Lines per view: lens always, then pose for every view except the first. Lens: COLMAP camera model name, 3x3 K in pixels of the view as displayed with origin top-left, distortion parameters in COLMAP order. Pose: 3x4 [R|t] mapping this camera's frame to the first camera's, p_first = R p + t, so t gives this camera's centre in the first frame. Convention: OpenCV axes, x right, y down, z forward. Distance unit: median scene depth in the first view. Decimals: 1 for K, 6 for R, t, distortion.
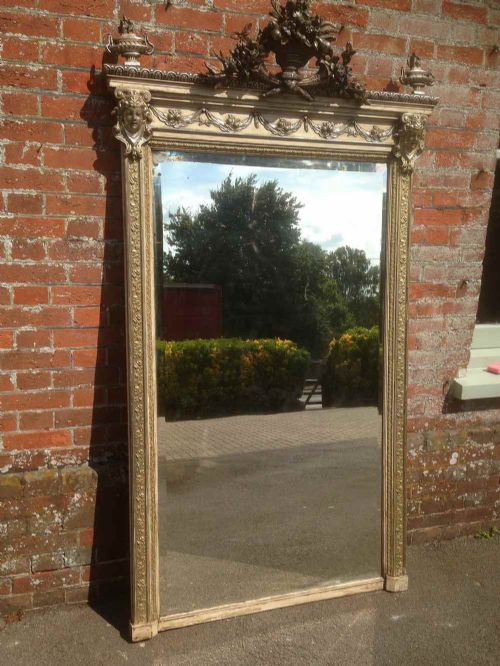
lens RADIAL K [[588.5, 0, 229.2], [0, 588.5, 283.3], [0, 0, 1]] dist [0.084150, -0.024168]
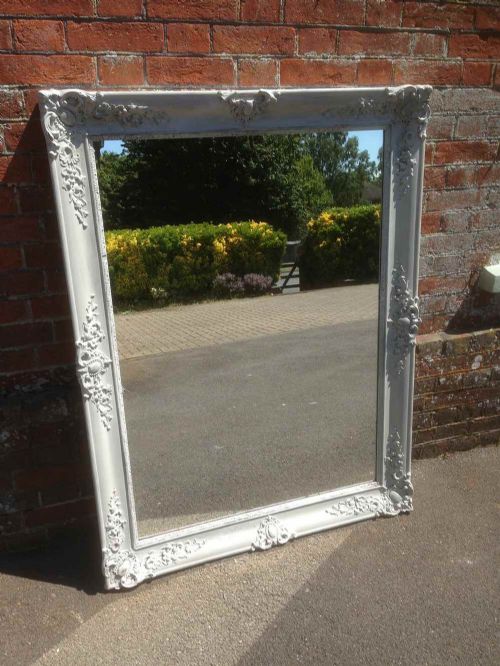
lens RADIAL K [[612.0, 0, 263.6], [0, 612.0, 332.6], [0, 0, 1]] dist [-0.002724, -0.017937]
pose [[0.993966, -0.057460, 0.093434, 0.006108], [0.030153, 0.962131, 0.270913, 0.015601], [-0.105462, -0.266461, 0.958059, 0.231906]]
